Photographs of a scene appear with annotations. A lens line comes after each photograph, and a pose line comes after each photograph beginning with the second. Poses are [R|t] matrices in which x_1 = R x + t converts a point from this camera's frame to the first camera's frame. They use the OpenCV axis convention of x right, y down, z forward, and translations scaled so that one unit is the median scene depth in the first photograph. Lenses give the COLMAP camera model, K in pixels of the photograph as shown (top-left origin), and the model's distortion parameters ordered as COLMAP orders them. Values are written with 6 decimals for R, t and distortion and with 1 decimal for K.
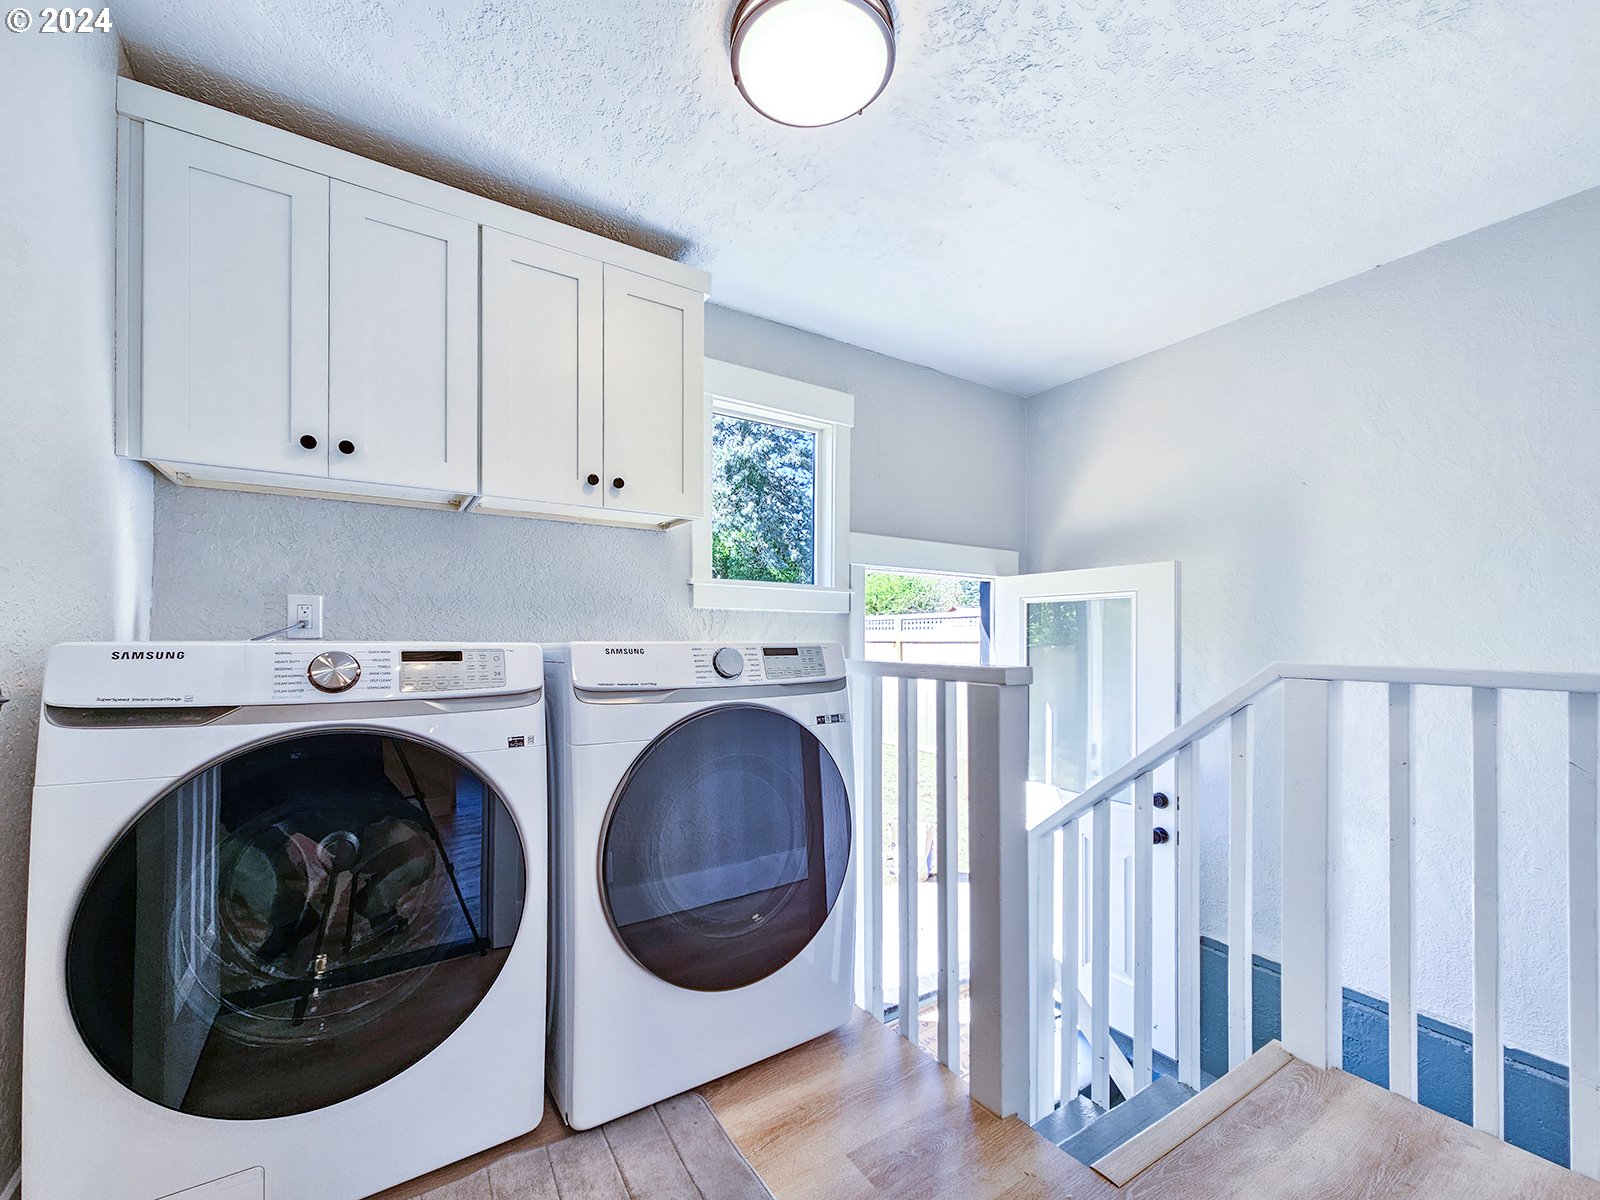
lens RADIAL K [[672.6, 0, 799.4], [0, 672.6, 636.4], [0, 0, 1]] dist [-0.000023, -0.000005]
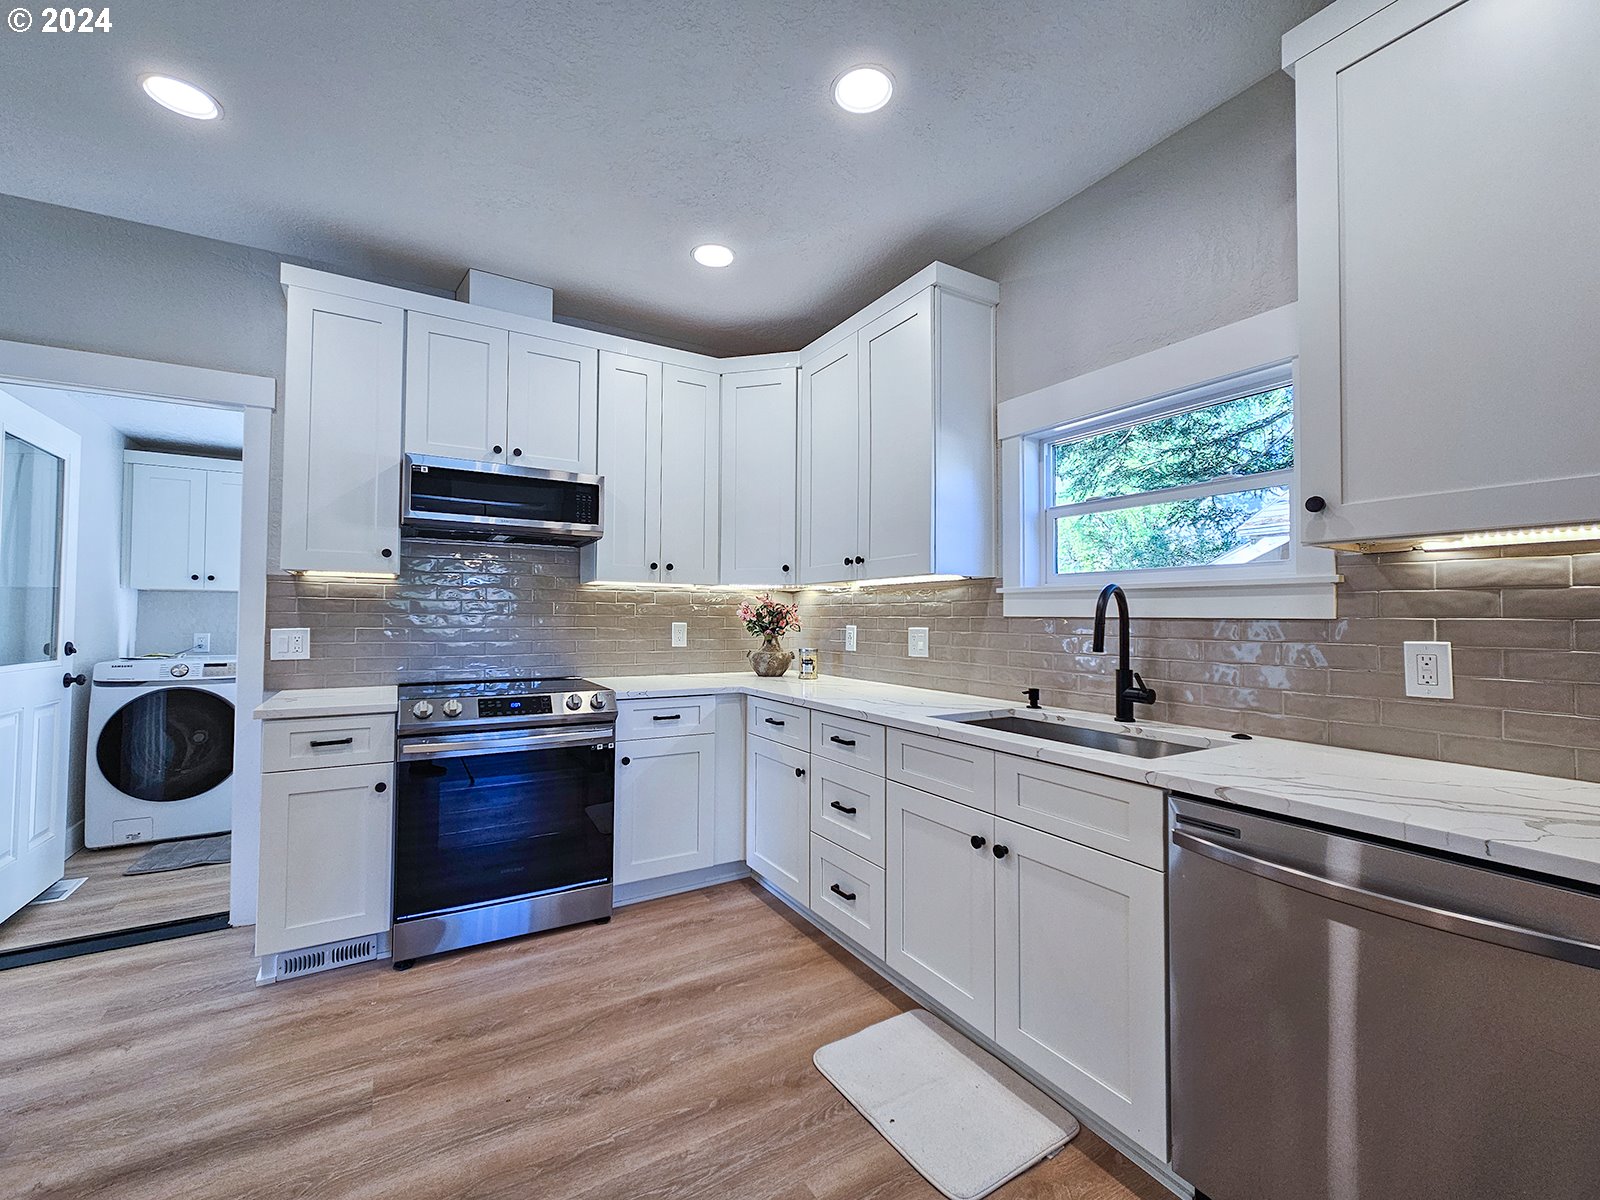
lens RADIAL K [[667.5, 0, 783.4], [0, 667.5, 600.8], [0, 0, 1]] dist [0.001219, 0.000338]
pose [[0.999092, 0.000657, -0.042601, 2.018119], [-0.001610, 0.999749, -0.022329, -0.186004], [0.042576, 0.022377, 0.998843, -1.797965]]
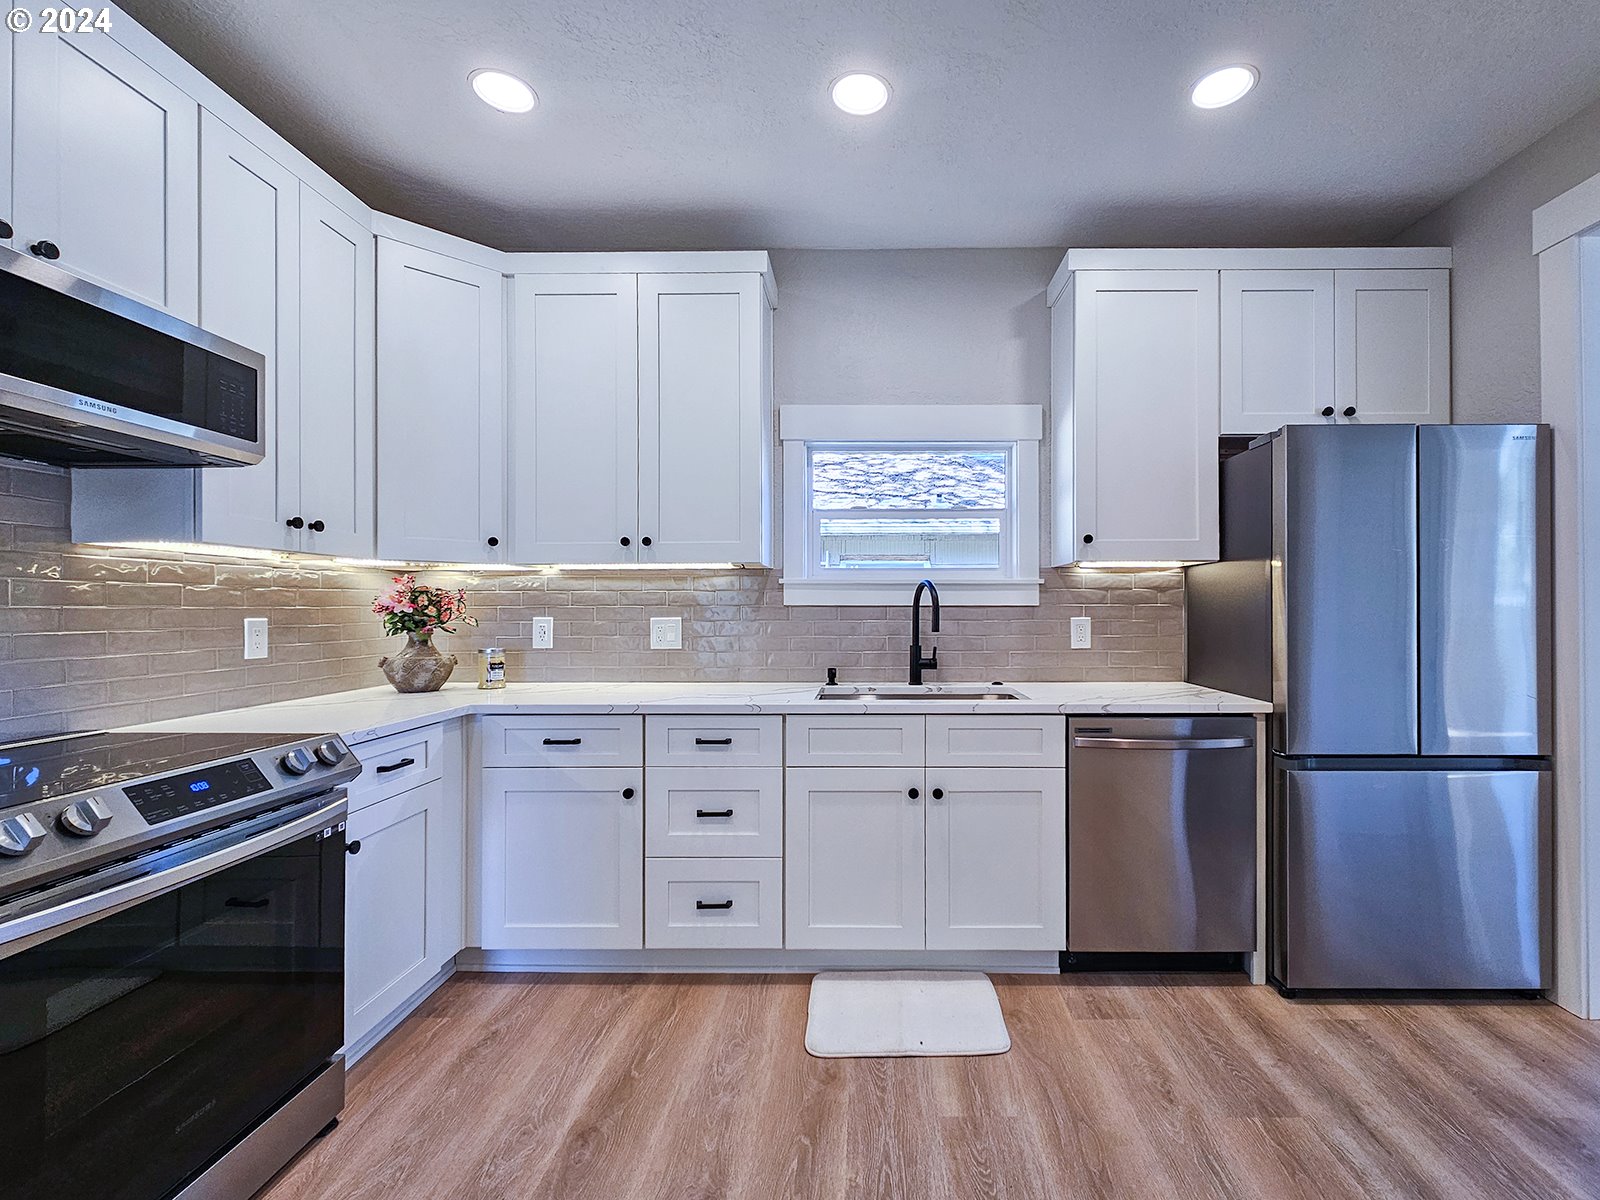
lens RADIAL K [[726.4, 0, 863.0], [0, 726.4, 604.5], [0, 0, 1]] dist [0.002479, 0.000468]
pose [[0.545299, -0.002428, 0.838238, 0.819619], [0.002110, 0.999997, 0.001524, -0.189442], [-0.838239, 0.000937, 0.545303, -1.283065]]
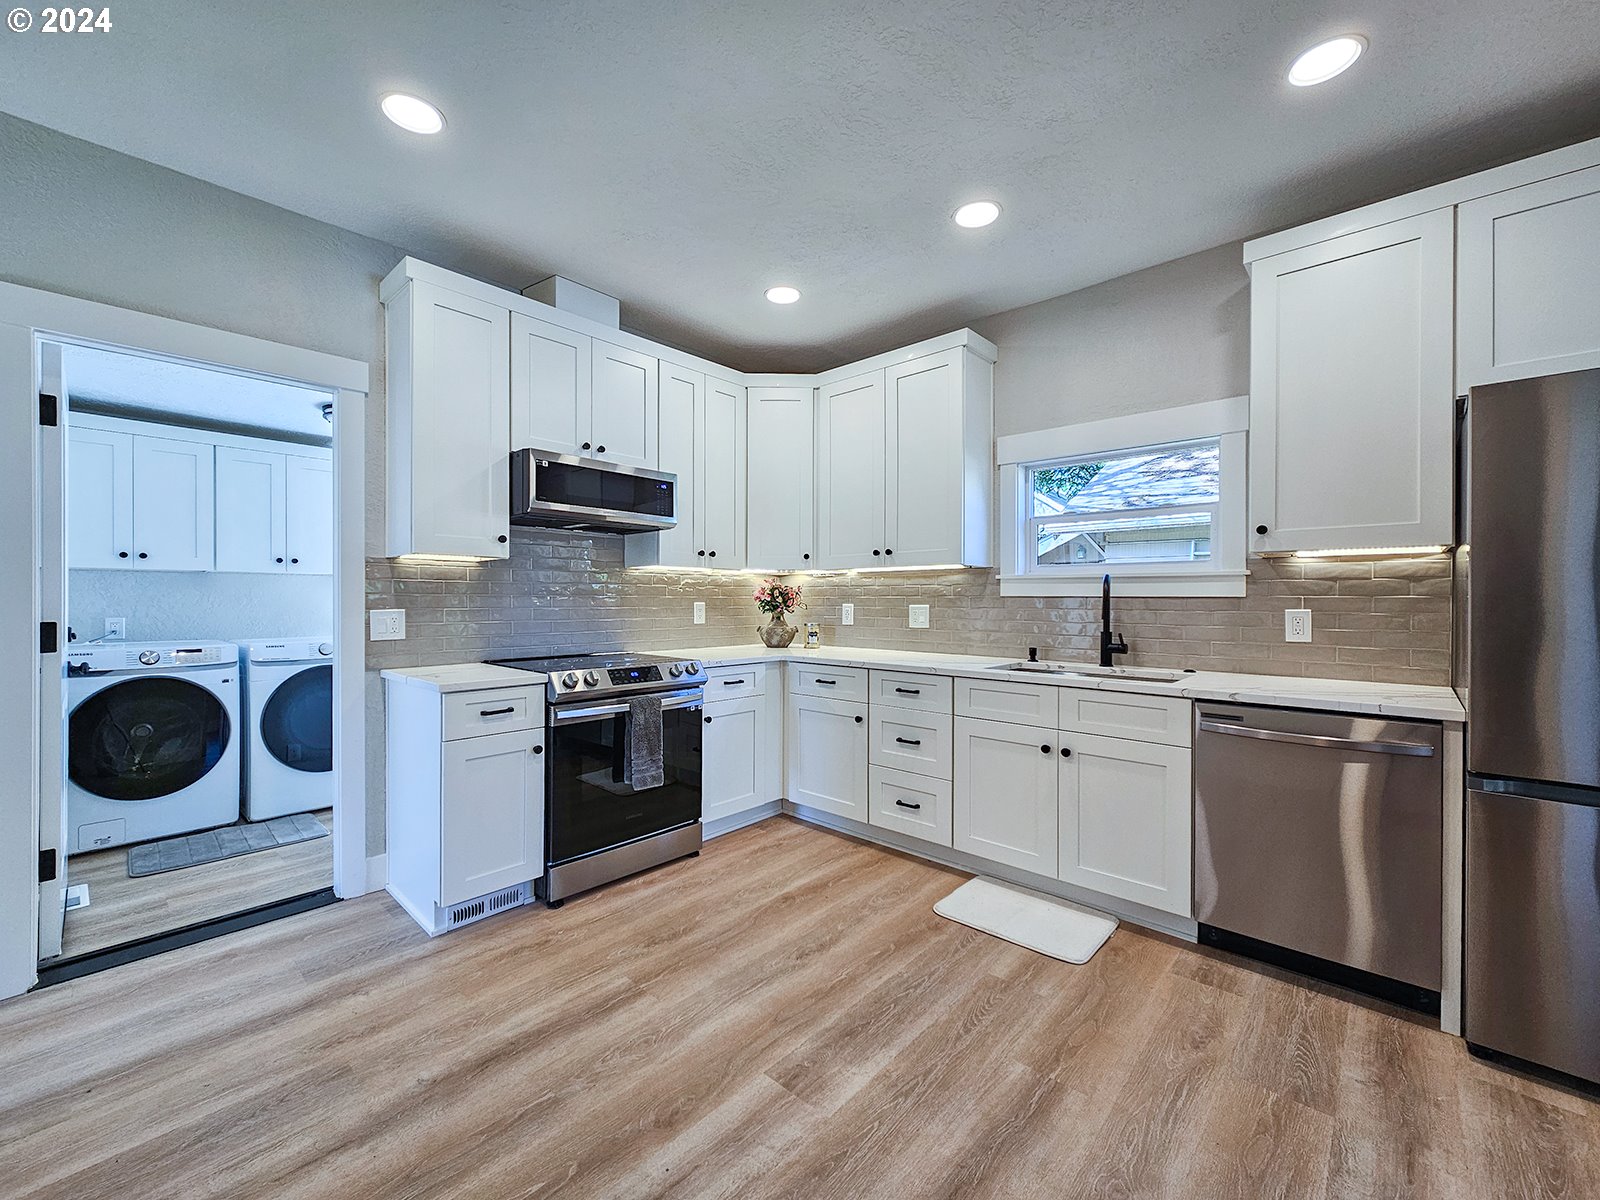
lens RADIAL K [[652.7, 0, 780.3], [0, 652.7, 601.3], [0, 0, 1]] dist [0.000611, 0.000021]
pose [[0.970411, -0.003174, 0.241439, 1.121668], [0.001311, 0.999968, 0.007878, -0.185516], [-0.241456, -0.007329, 0.970384, -2.114617]]
